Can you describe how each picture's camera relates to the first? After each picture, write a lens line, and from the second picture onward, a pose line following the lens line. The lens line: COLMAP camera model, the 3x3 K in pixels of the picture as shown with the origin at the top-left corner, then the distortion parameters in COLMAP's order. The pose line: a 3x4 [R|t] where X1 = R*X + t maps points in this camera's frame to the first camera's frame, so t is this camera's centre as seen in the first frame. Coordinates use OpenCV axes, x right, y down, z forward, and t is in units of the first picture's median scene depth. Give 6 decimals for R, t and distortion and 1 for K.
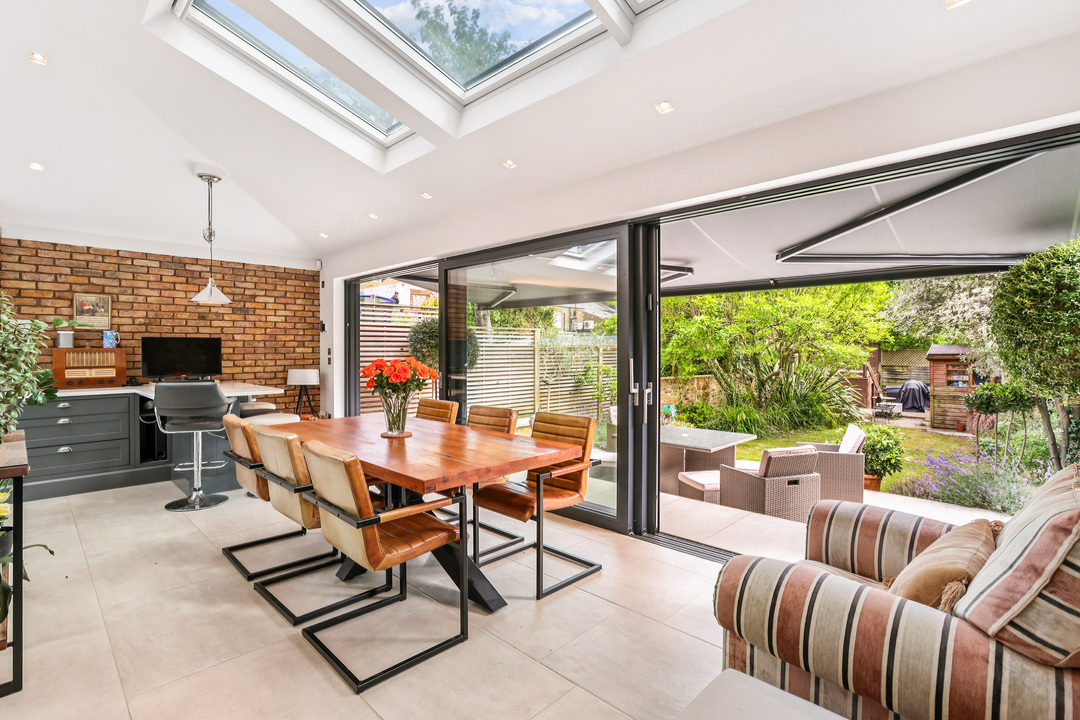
lens RADIAL K [[532.1, 0, 542.6], [0, 532.1, 347.6], [0, 0, 1]] dist [-0.002015, 0.023012]
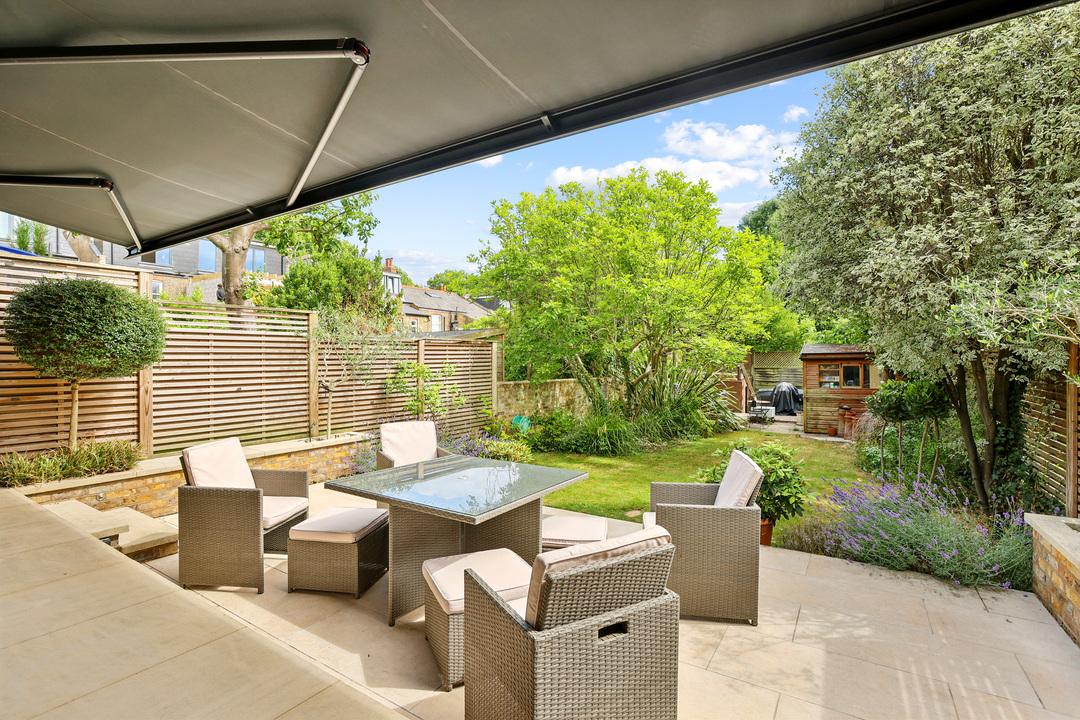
lens RADIAL K [[532.1, 0, 542.6], [0, 532.1, 347.6], [0, 0, 1]] dist [-0.002015, 0.023012]
pose [[0.980680, 0.001830, 0.195611, 0.100119], [0.001219, 0.999880, -0.015465, 0.015702], [-0.195615, 0.015405, 0.980560, 0.182656]]
